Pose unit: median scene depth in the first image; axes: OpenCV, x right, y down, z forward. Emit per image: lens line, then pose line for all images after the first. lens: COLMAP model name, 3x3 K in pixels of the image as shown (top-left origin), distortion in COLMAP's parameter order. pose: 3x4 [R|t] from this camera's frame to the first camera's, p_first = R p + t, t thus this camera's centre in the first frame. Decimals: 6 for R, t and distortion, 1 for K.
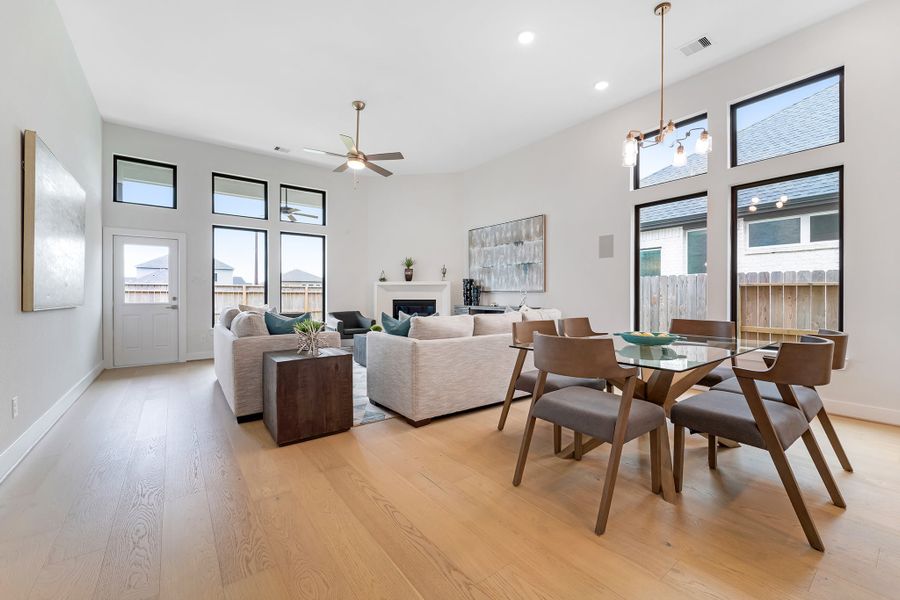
lens RADIAL K [[365.4, 0, 452.4], [0, 365.4, 295.7], [0, 0, 1]] dist [0.000508, -0.001346]
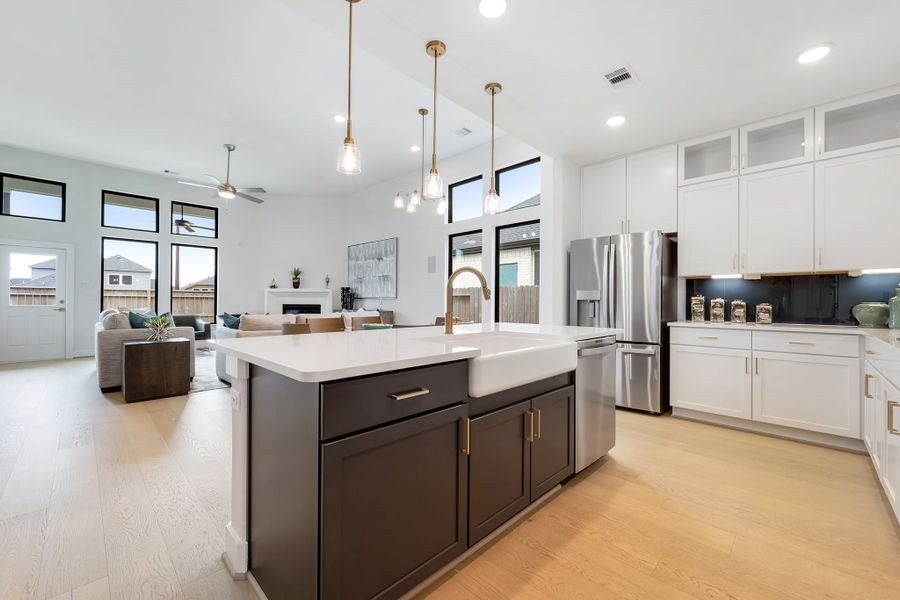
lens RADIAL K [[365.4, 0, 451.7], [0, 365.4, 299.9], [0, 0, 1]] dist [0.000508, -0.001346]
pose [[0.989779, 0.007904, 0.142394, 0.272248], [-0.006972, 0.999951, -0.007041, 0.001591], [-0.142442, 0.005976, 0.989785, -0.286332]]
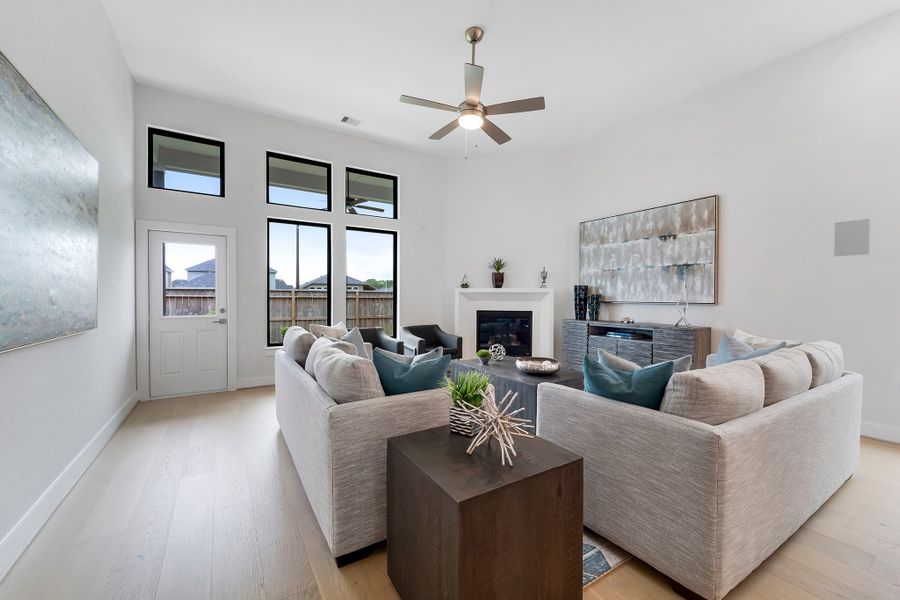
lens RADIAL K [[365.4, 0, 451.3], [0, 365.4, 302.3], [0, 0, 1]] dist [0.000508, -0.001346]
pose [[0.996108, 0.005287, -0.087979, -0.202069], [-0.004306, 0.999926, 0.011338, -0.022367], [0.088033, -0.010915, 0.996058, 0.261885]]
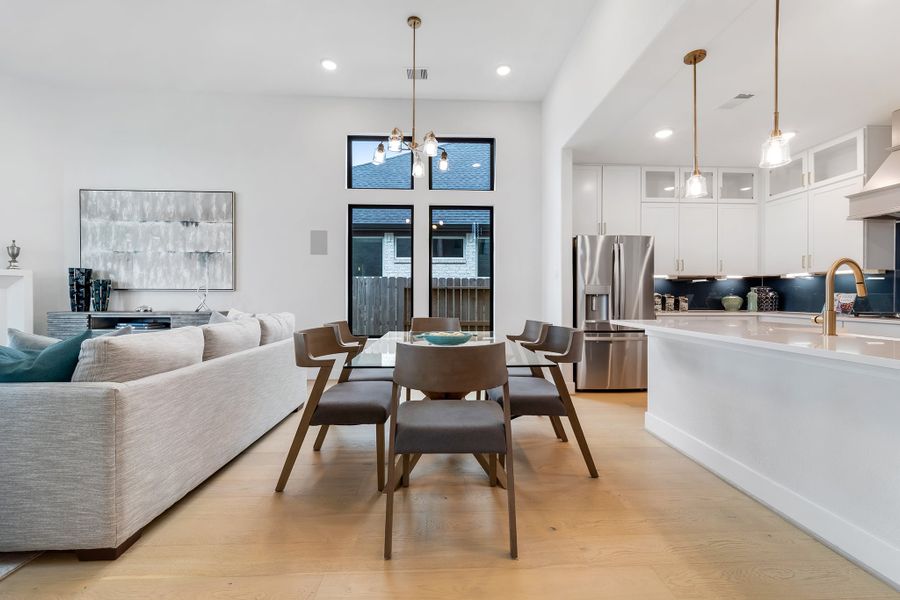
lens RADIAL K [[365.4, 0, 452.3], [0, 365.4, 297.1], [0, 0, 1]] dist [0.000508, -0.001346]
pose [[0.573911, -0.000979, 0.818917, -0.125635], [-0.001983, 0.999995, 0.002586, -0.000337], [-0.818915, -0.003108, 0.573906, 0.173994]]
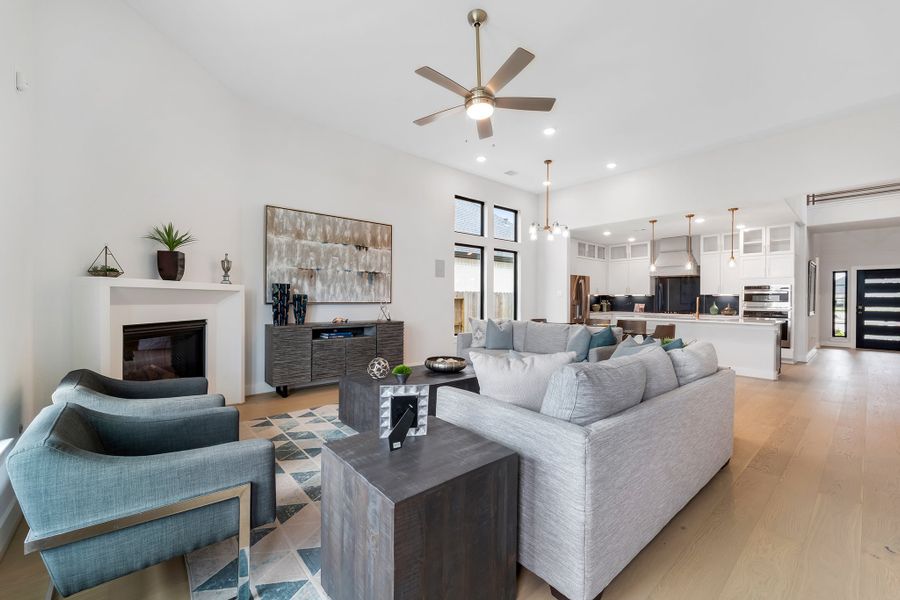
lens RADIAL K [[365.4, 0, 448.4], [0, 365.4, 300.7], [0, 0, 1]] dist [0.000508, -0.001346]
pose [[-0.061247, -0.005199, 0.998109, -0.770726], [-0.004006, 0.999980, 0.004963, -0.025269], [-0.998115, -0.003695, -0.061267, 0.937053]]
